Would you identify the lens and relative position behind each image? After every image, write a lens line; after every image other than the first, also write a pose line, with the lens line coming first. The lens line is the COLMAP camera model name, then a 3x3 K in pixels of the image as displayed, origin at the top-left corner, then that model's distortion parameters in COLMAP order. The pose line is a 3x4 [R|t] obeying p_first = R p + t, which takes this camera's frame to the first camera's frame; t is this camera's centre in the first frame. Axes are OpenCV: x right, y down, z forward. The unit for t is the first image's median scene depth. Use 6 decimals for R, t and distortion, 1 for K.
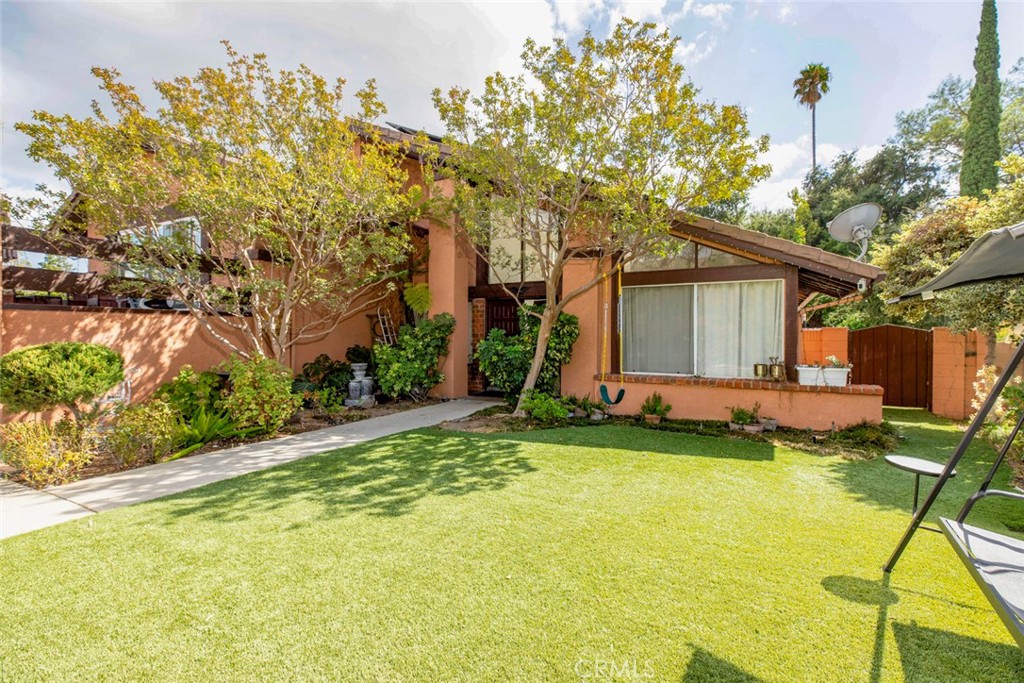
lens RADIAL K [[489.5, 0, 527.1], [0, 489.5, 340.2], [0, 0, 1]] dist [0.001994, -0.000566]
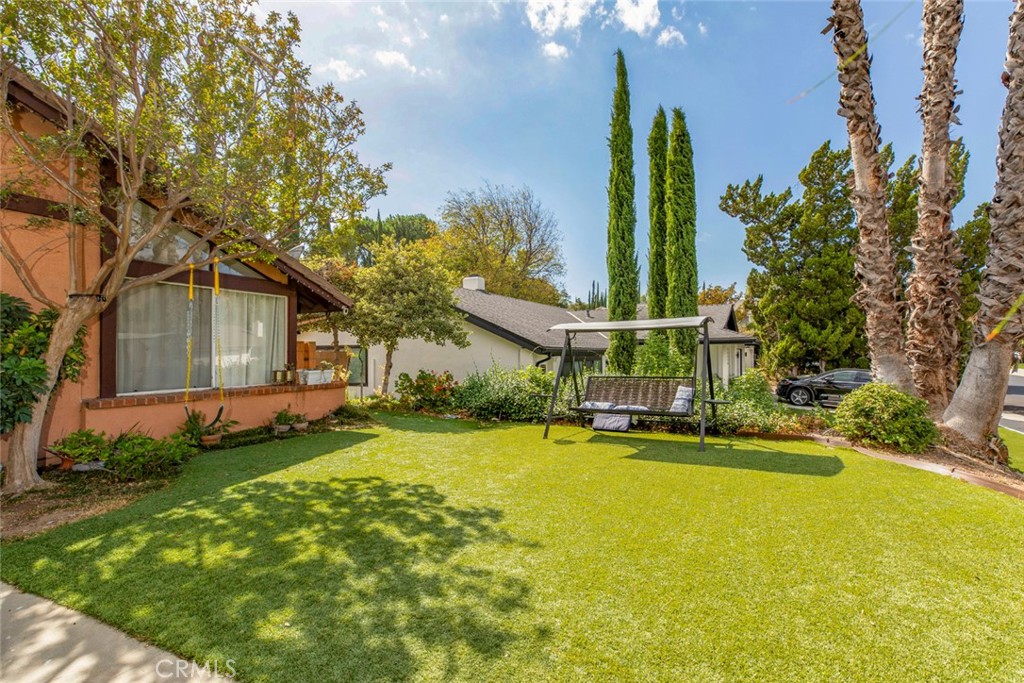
lens RADIAL K [[489.5, 0, 527.1], [0, 489.5, 340.2], [0, 0, 1]] dist [0.001994, -0.000566]
pose [[-0.106195, 0.017426, 0.994193, -1.067048], [0.014204, 0.999771, -0.016006, 0.009180], [-0.994244, 0.012422, -0.106418, 0.850150]]
